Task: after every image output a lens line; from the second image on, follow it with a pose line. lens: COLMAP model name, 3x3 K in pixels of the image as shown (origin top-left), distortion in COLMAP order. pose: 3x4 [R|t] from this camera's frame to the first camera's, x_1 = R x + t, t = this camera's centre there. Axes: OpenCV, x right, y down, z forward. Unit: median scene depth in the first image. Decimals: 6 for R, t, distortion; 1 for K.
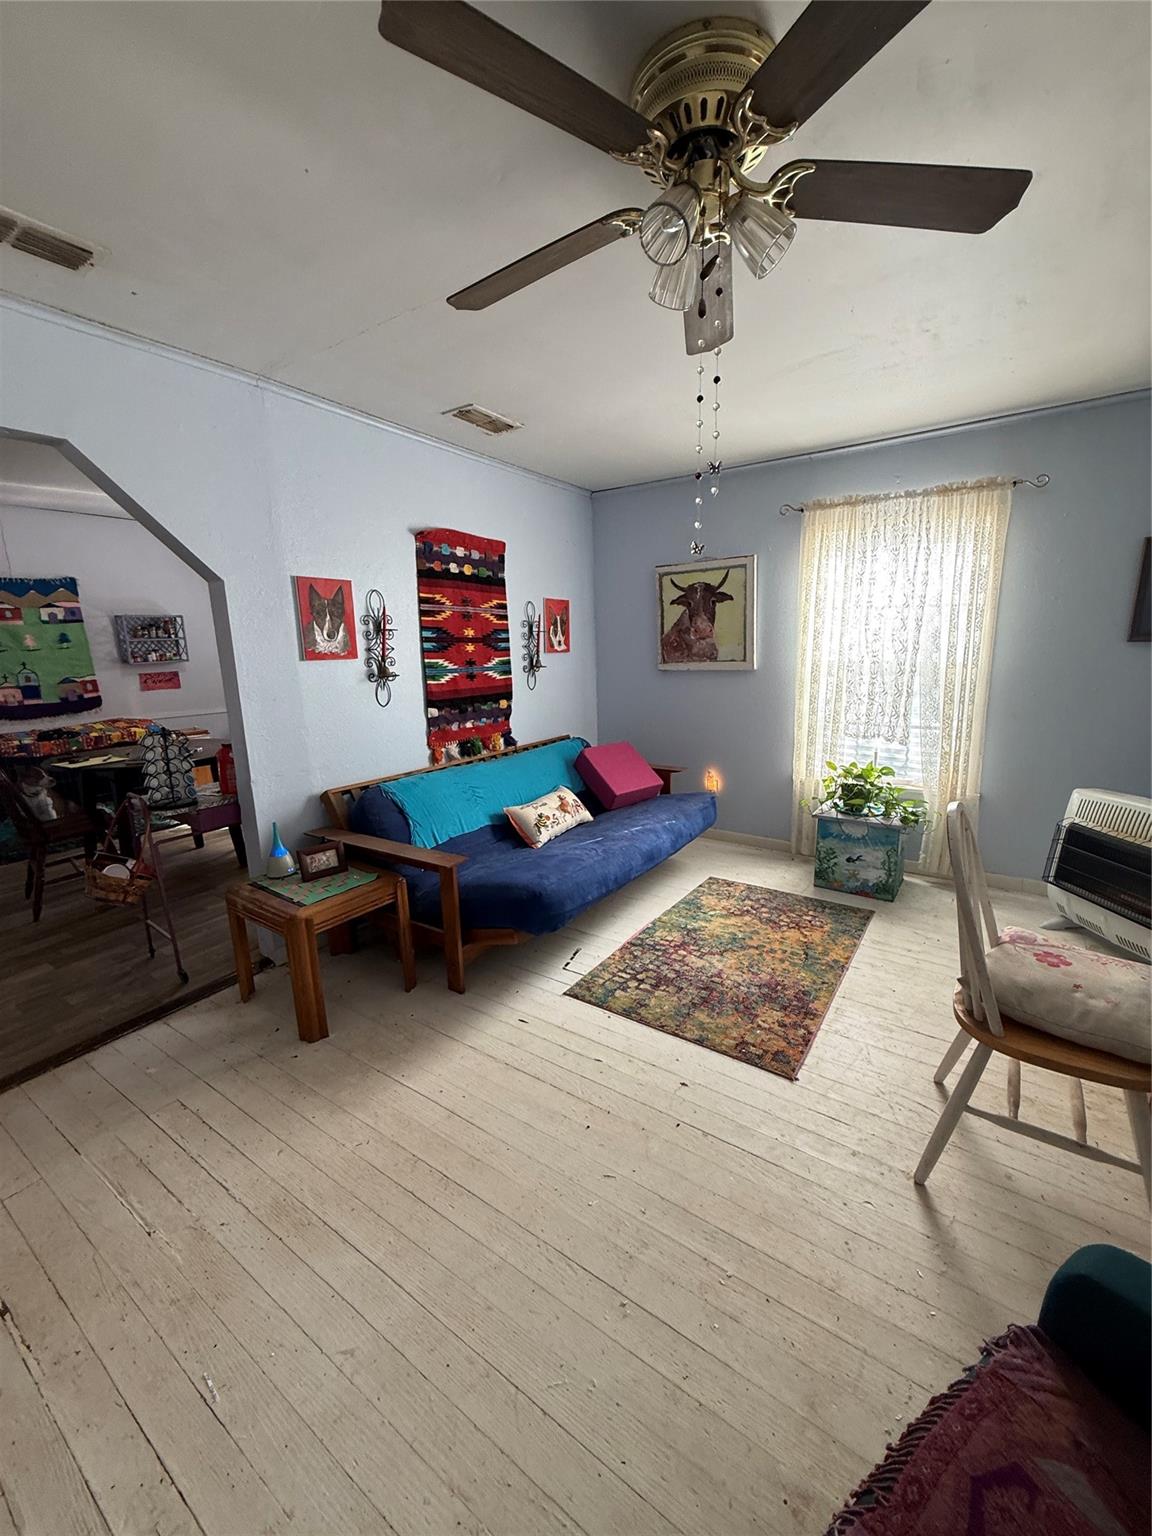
lens RADIAL K [[611.9, 0, 577.5], [0, 611.9, 767.0], [0, 0, 1]] dist [-0.001302, 0.000233]
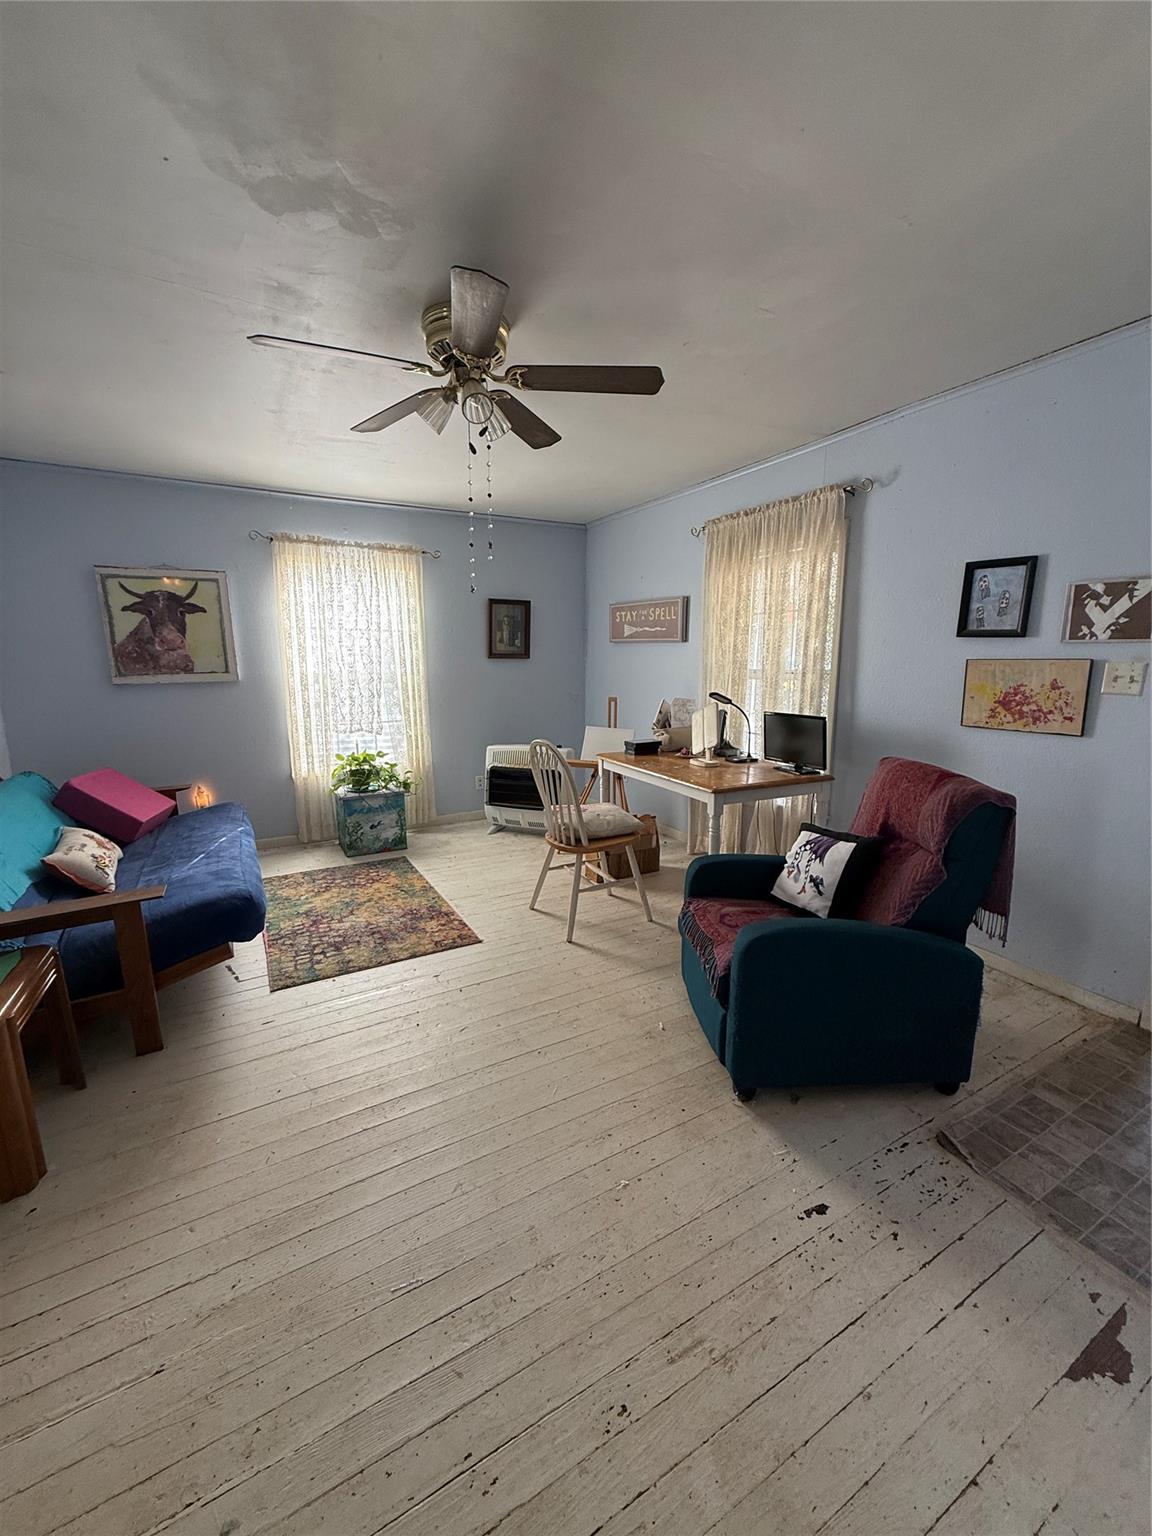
lens RADIAL K [[611.9, 0, 584.1], [0, 611.9, 770.8], [0, 0, 1]] dist [-0.001302, 0.000233]
pose [[0.431919, -0.145720, 0.890063, -0.488740], [0.172675, 0.981967, 0.076973, 0.016359], [-0.885229, 0.120446, 0.449292, 0.029843]]
